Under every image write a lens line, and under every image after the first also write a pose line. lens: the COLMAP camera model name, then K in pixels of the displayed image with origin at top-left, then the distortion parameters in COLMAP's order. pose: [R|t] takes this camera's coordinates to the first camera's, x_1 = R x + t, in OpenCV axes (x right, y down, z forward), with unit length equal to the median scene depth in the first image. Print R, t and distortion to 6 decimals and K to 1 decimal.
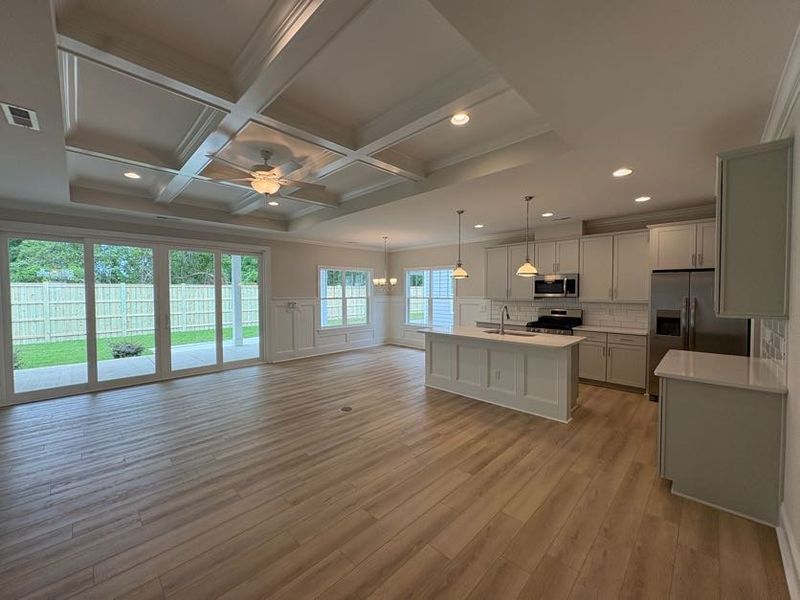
lens RADIAL K [[316.5, 0, 400.0], [0, 316.5, 300.0], [0, 0, 1]] dist [-0.000865, -0.000032]
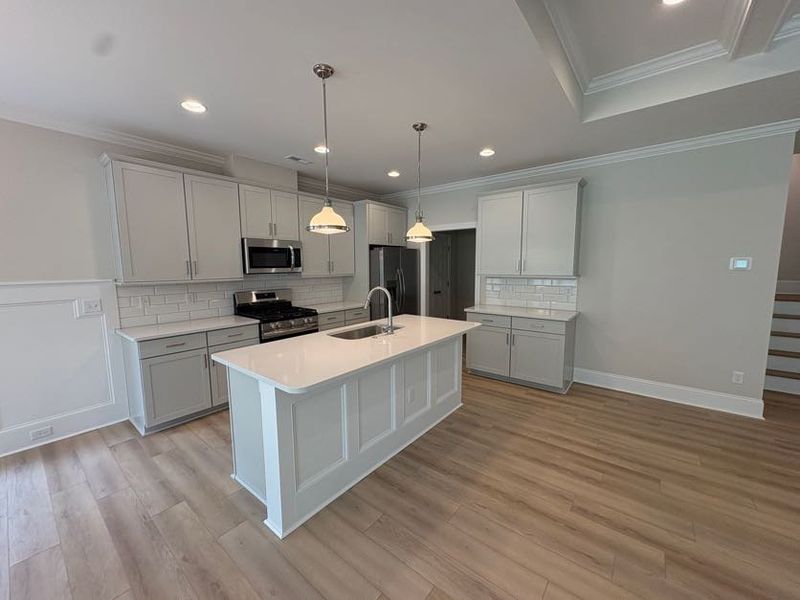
lens RADIAL K [[316.5, 0, 400.0], [0, 316.5, 300.0], [0, 0, 1]] dist [-0.000865, -0.000032]
pose [[-0.092080, -0.107028, 0.989983, -0.353486], [0.042368, 0.992885, 0.111282, -0.025583], [-0.994850, 0.052191, -0.086891, 1.285241]]
